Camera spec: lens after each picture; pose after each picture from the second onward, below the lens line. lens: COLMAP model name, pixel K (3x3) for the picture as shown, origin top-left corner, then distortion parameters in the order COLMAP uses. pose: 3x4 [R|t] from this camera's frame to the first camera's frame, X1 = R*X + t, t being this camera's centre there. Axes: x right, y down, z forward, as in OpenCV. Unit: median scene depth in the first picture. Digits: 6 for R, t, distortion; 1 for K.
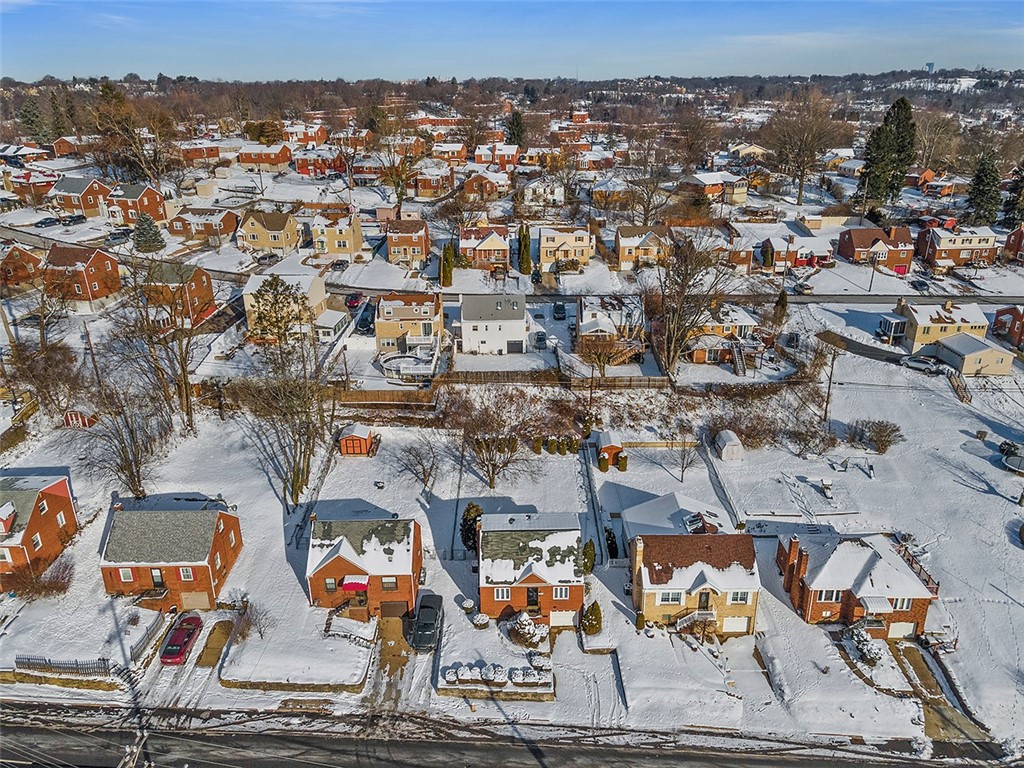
lens RADIAL K [[743.5, 0, 512.0], [0, 743.5, 384.0], [0, 0, 1]] dist [0.042258, 0.008057]
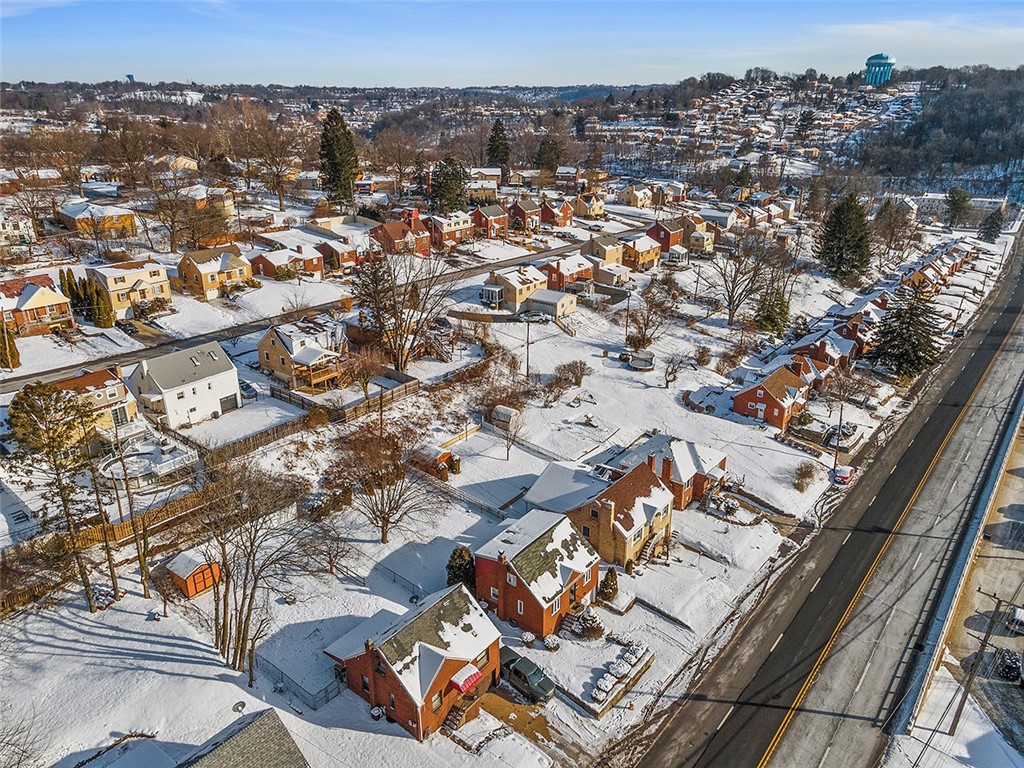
lens RADIAL K [[743.5, 0, 512.0], [0, 743.5, 384.0], [0, 0, 1]] dist [0.042258, 0.008057]
pose [[0.612327, -0.283317, 0.738097, -0.690019], [0.292182, 0.948585, 0.121718, -0.133152], [-0.734633, 0.141128, 0.663624, 0.346291]]
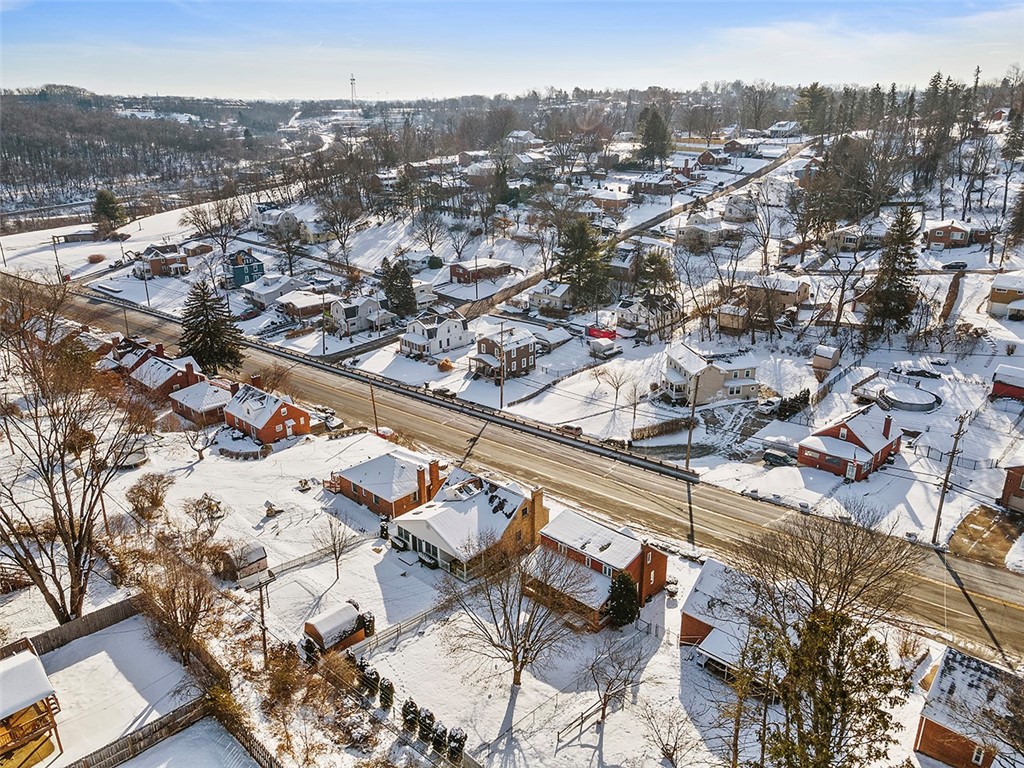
lens RADIAL K [[743.5, 0, 512.0], [0, 743.5, 384.0], [0, 0, 1]] dist [0.042258, 0.008057]
pose [[-0.728890, -0.227875, 0.645594, -0.506862], [0.266736, 0.773948, 0.574331, -0.586522], [-0.630532, 0.590828, -0.503340, 1.513524]]
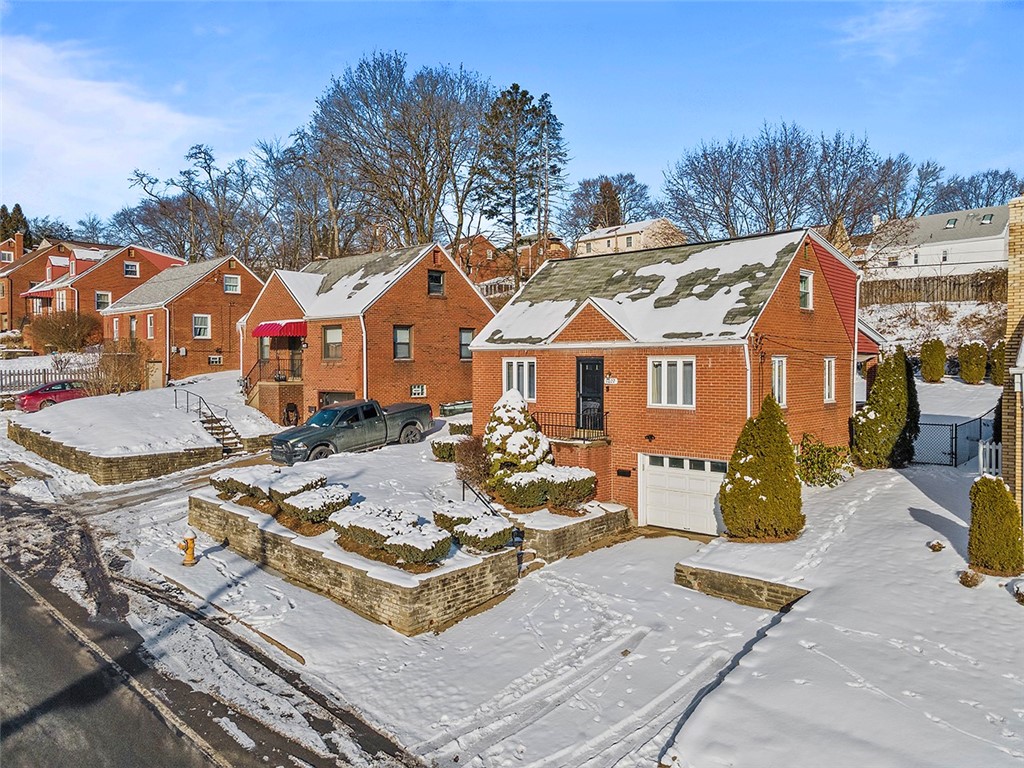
lens RADIAL K [[740.1, 0, 512.0], [0, 740.1, 384.0], [0, 0, 1]] dist [0.073018, 0.001528]
pose [[0.728934, 0.031174, -0.683874, 0.216559], [-0.262125, 0.935543, -0.236749, 0.363329], [0.632413, 0.351835, 0.690121, 0.761569]]
